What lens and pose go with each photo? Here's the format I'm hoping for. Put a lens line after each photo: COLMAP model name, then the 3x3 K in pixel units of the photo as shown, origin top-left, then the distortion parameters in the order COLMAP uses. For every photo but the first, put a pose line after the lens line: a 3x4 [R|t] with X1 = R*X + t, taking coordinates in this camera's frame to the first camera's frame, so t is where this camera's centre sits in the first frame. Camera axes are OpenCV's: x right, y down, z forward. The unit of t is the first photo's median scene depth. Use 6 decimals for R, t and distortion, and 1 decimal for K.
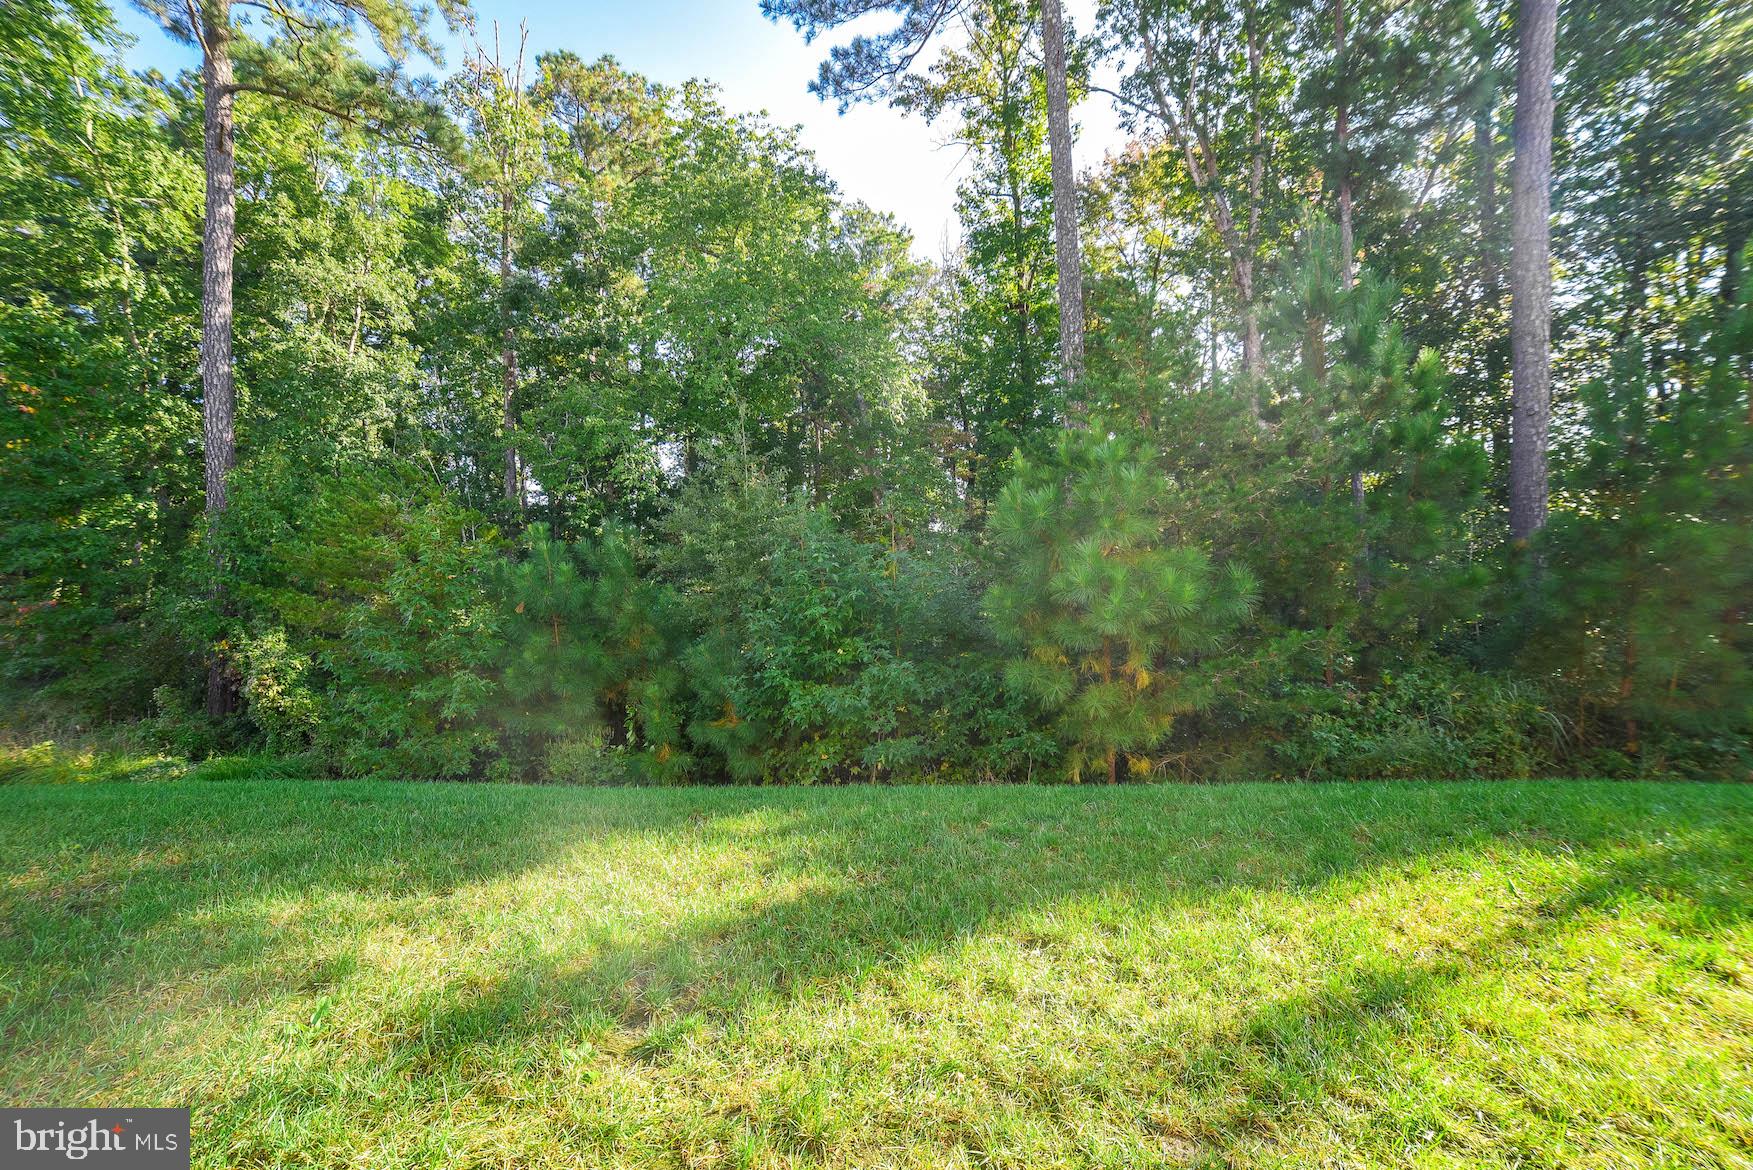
lens RADIAL K [[708.8, 0, 873.4], [0, 708.8, 596.2], [0, 0, 1]] dist [-0.079490, 0.035886]
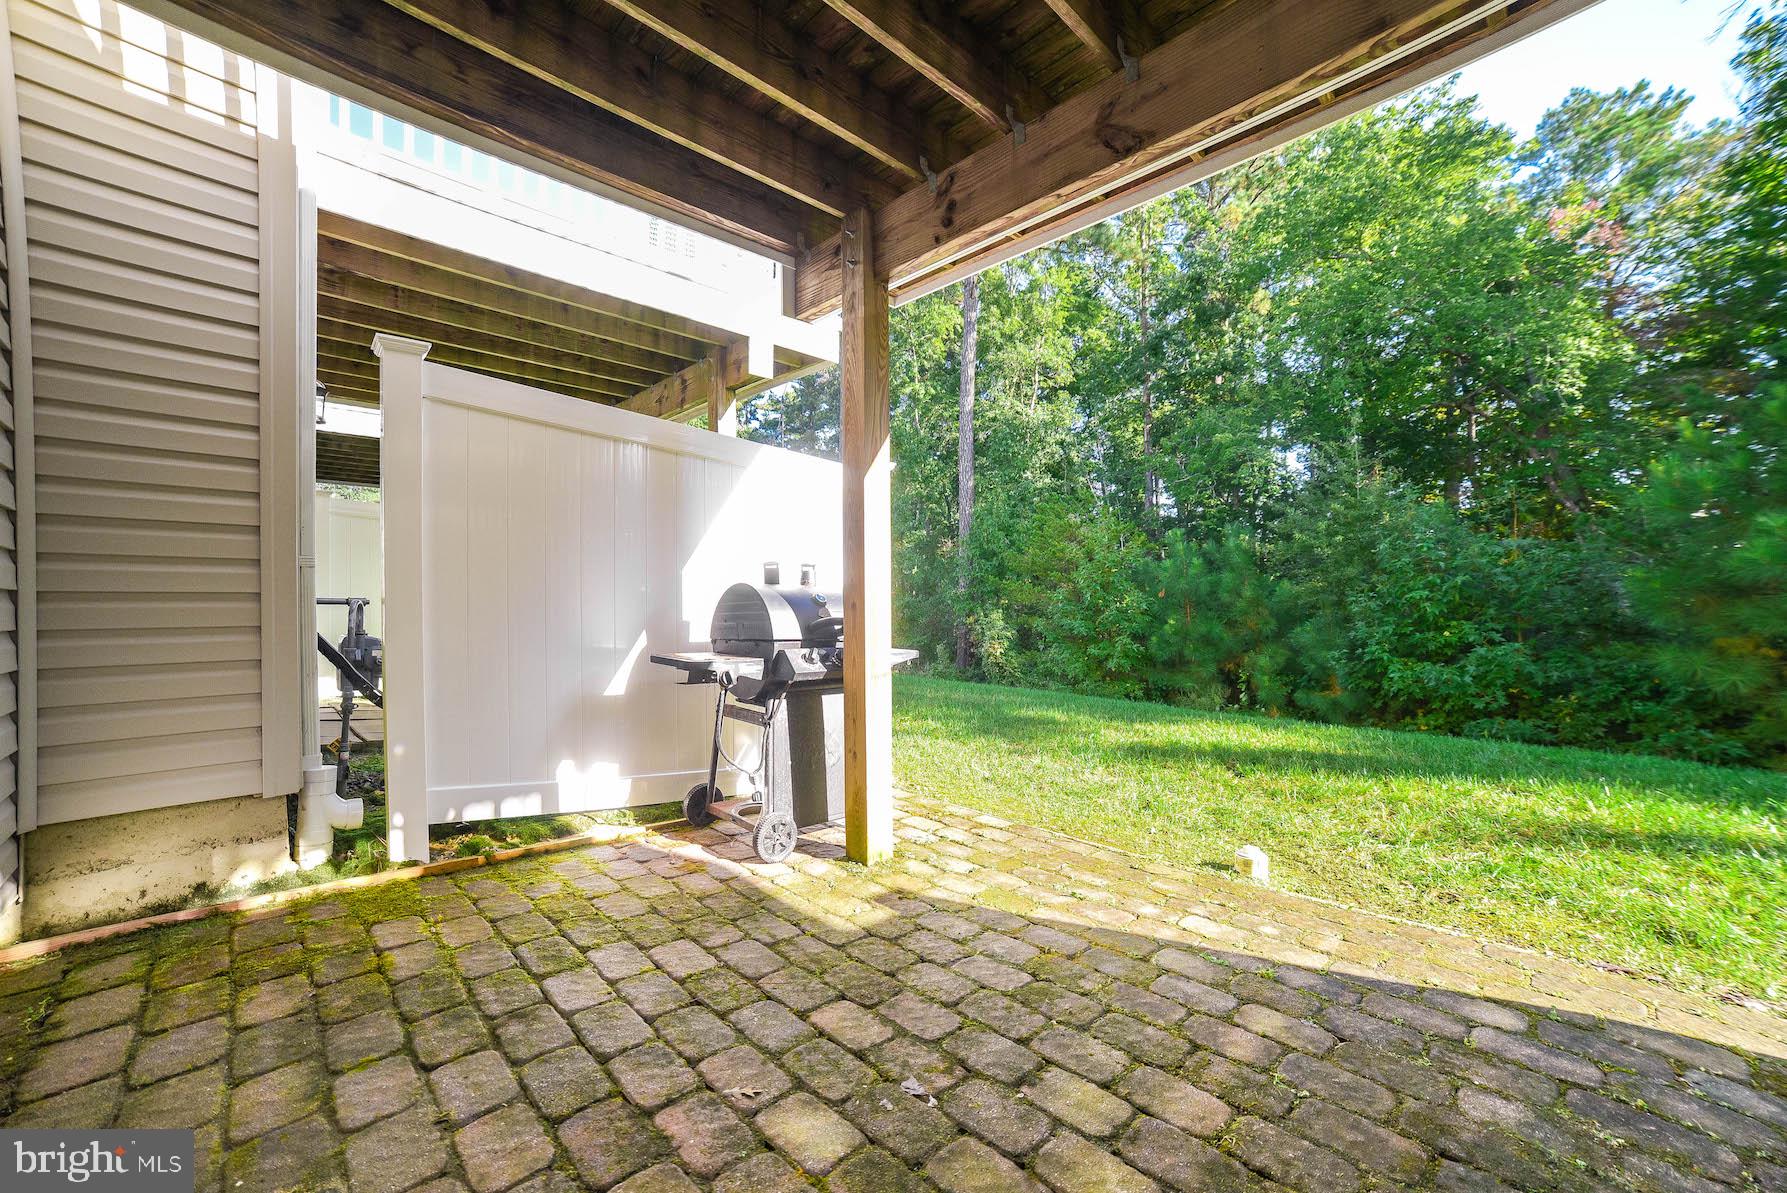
lens RADIAL K [[722.5, 0, 890.3], [0, 722.5, 608.0], [0, 0, 1]] dist [-0.079490, 0.035886]
pose [[0.686369, 0.020927, -0.726953, 0.107164], [-0.021189, 0.999737, 0.008774, 0.035843], [0.726945, 0.009381, 0.686632, -0.259847]]
